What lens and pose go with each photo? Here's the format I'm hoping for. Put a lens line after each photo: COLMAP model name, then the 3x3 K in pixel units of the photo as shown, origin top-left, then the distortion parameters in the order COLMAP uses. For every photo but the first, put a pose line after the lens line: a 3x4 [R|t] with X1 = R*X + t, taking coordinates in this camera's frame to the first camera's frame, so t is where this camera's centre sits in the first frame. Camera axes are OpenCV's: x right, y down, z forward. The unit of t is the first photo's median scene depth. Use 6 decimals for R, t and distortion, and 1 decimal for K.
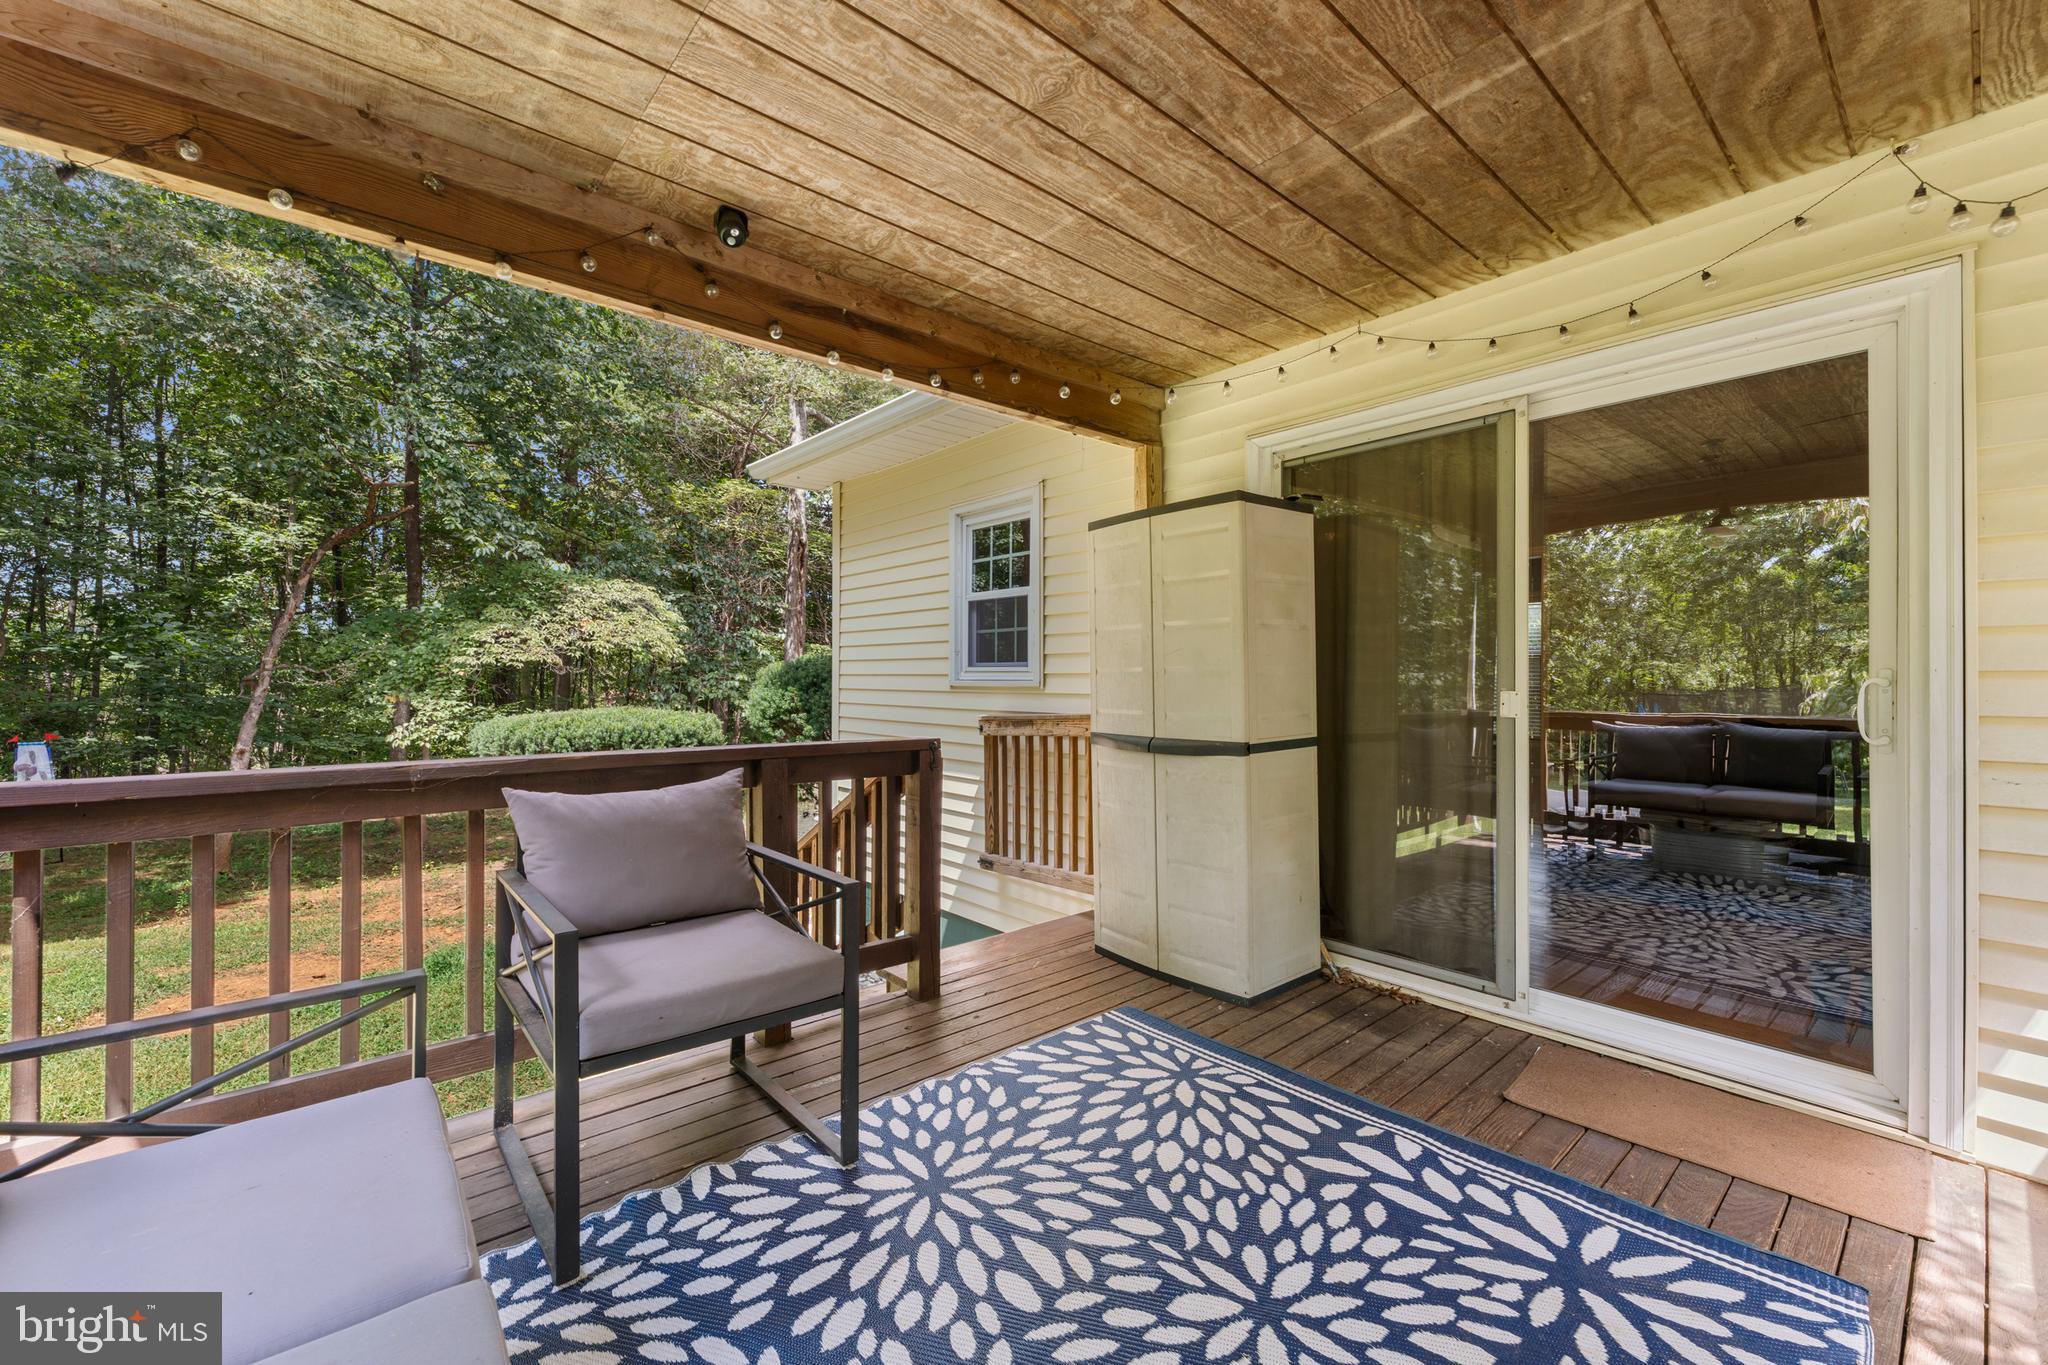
lens RADIAL K [[835.5, 0, 1031.9], [0, 835.5, 670.5], [0, 0, 1]] dist [0.003678, -0.000742]
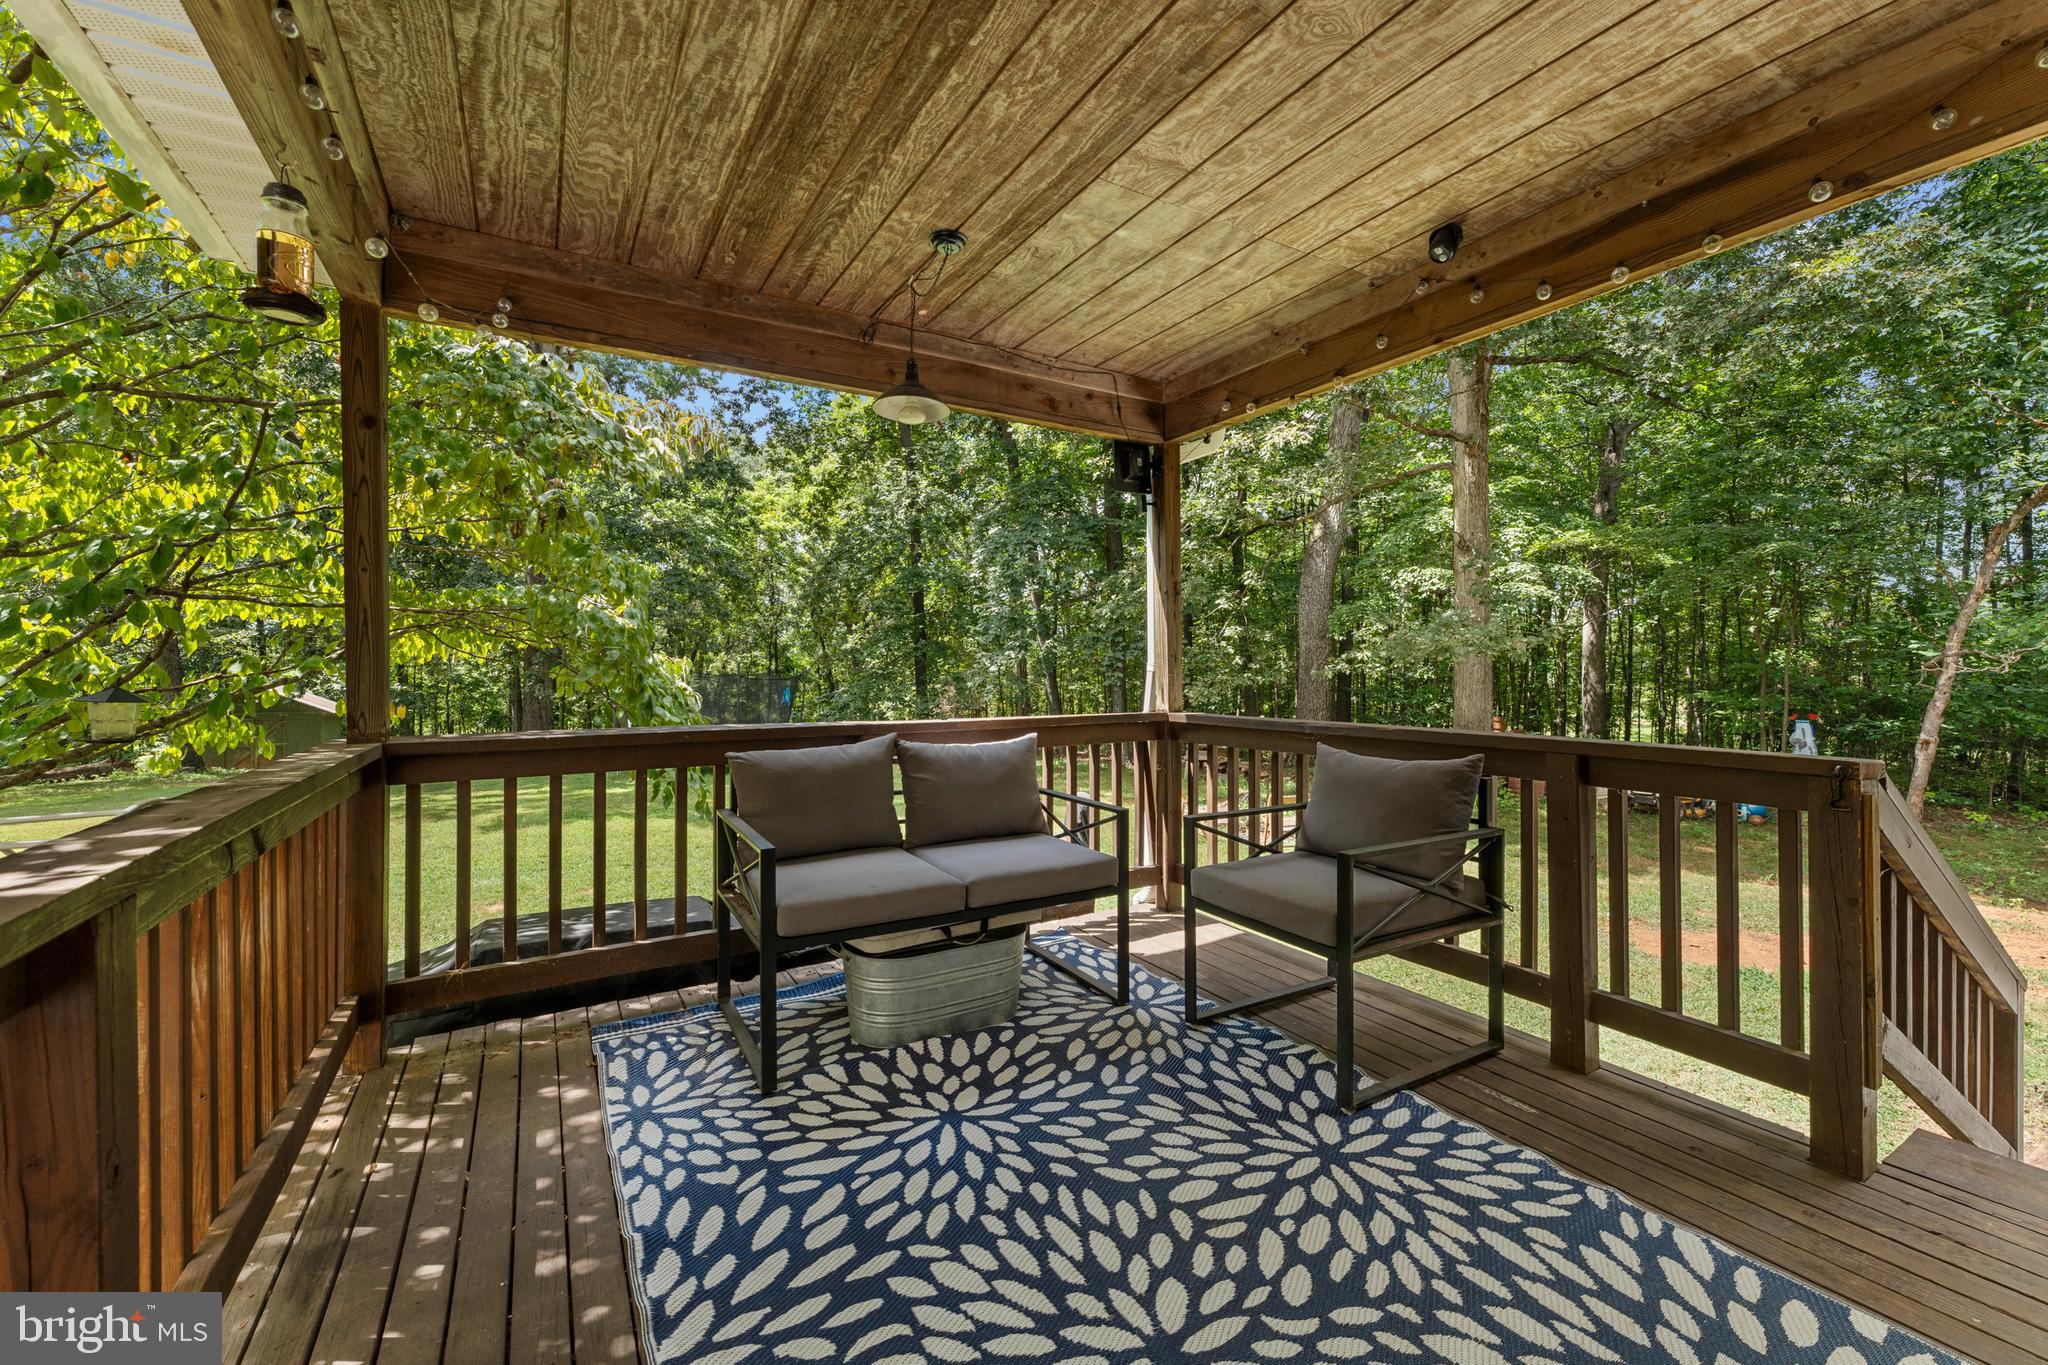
lens RADIAL K [[835.5, 0, 1031.2], [0, 835.5, 677.9], [0, 0, 1]] dist [0.003678, -0.000742]
pose [[-0.177924, 0.011828, -0.983973, 0.992494], [0.012962, 0.999869, 0.009675, 0.003946], [0.983959, -0.011033, -0.178054, 0.839871]]
